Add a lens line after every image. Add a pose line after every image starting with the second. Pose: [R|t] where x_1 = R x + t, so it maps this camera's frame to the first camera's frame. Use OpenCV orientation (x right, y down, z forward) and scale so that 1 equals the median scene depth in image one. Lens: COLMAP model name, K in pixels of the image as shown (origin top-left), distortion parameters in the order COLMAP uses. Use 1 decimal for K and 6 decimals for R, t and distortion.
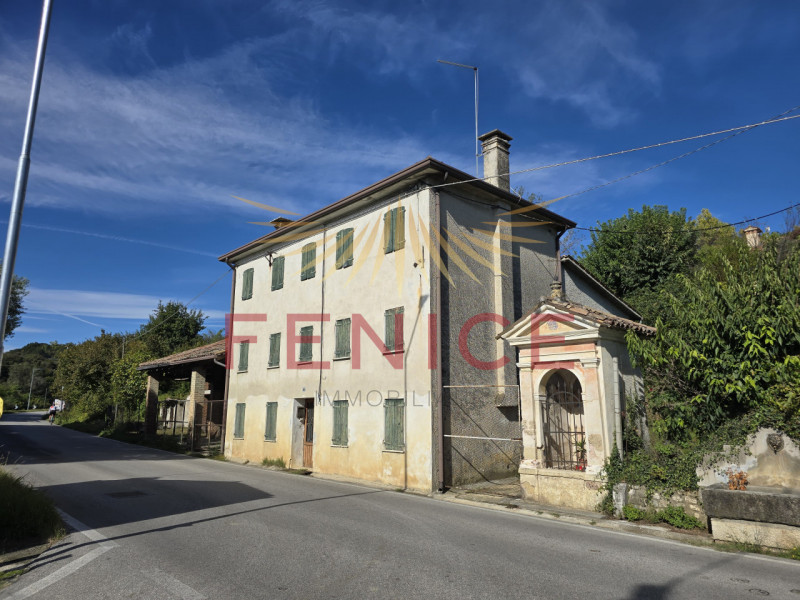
lens RADIAL K [[536.5, 0, 400.0], [0, 536.5, 300.0], [0, 0, 1]] dist [-0.006009, -0.001174]
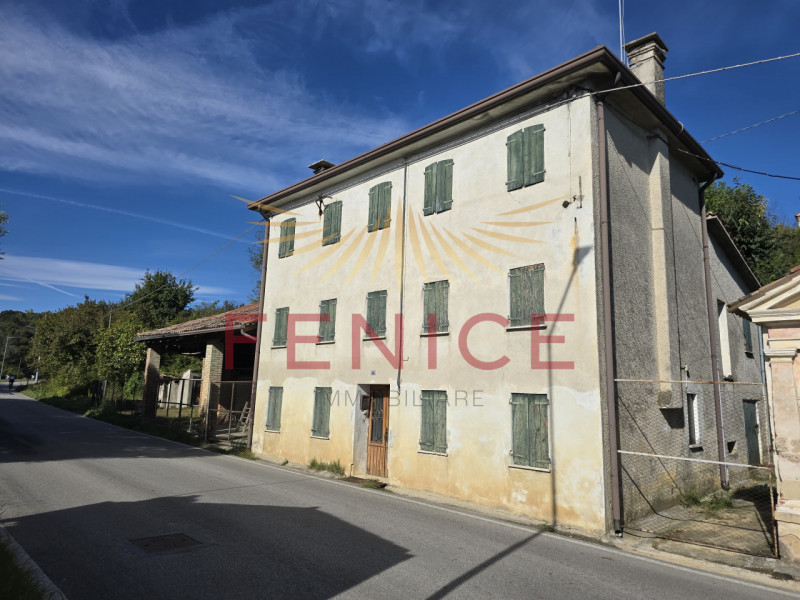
lens RADIAL K [[524.8, 0, 372.8], [0, 524.8, 298.6], [0, 0, 1]] dist [0.053067, -0.070900]
pose [[0.999232, 0.038979, 0.004094, -0.163703], [-0.039078, 0.998851, 0.027750, 0.035522], [-0.003008, -0.027889, 0.999607, 0.226065]]
